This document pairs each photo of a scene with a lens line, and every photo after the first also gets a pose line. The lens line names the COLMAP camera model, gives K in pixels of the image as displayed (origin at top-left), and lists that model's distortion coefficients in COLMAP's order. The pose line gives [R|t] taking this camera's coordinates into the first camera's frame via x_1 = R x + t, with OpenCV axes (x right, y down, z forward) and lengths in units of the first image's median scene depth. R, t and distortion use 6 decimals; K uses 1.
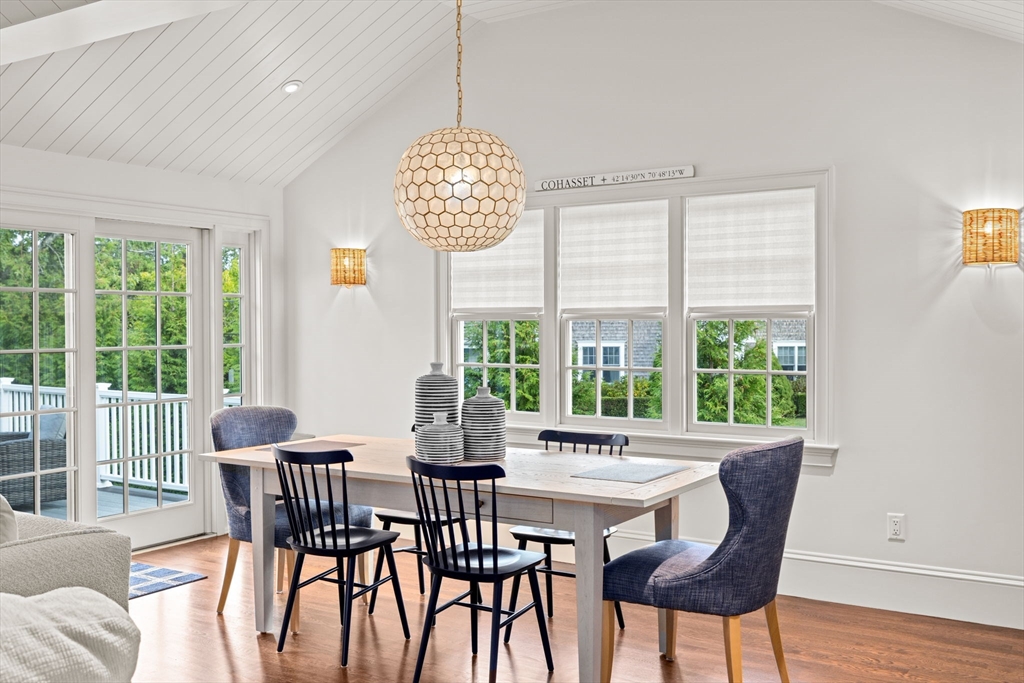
lens RADIAL K [[986.9, 0, 508.4], [0, 986.9, 338.7], [0, 0, 1]] dist [-0.009503, 0.000000]
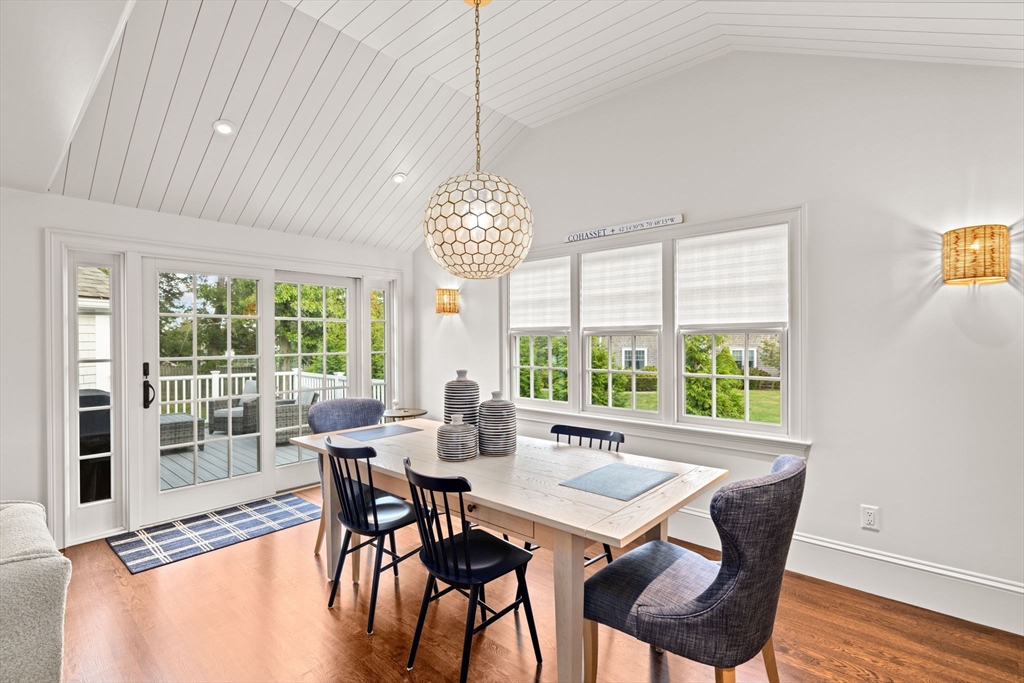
lens RADIAL K [[484.4, 0, 514.9], [0, 484.4, 341.9], [0, 0, 1]] dist [-0.001693, 0.001785]
pose [[0.988374, -0.001410, -0.152034, 0.076559], [0.000139, 0.999965, -0.008372, -0.005543], [0.152041, 0.008253, 0.988340, 0.389165]]
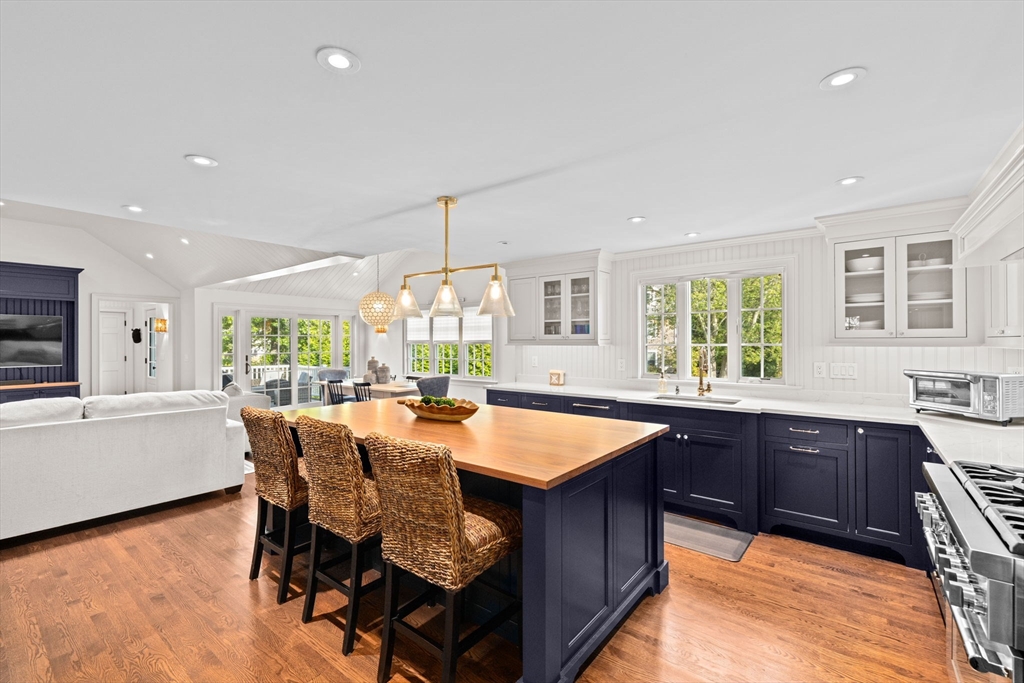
lens RADIAL K [[443.5, 0, 515.9], [0, 443.5, 343.4], [0, 0, 1]] dist [-0.011367, -0.000443]
pose [[0.997179, -0.000478, -0.075061, 0.534940], [-0.000406, 0.999931, -0.011754, -0.005569], [0.075061, 0.011751, 0.997110, -0.550789]]
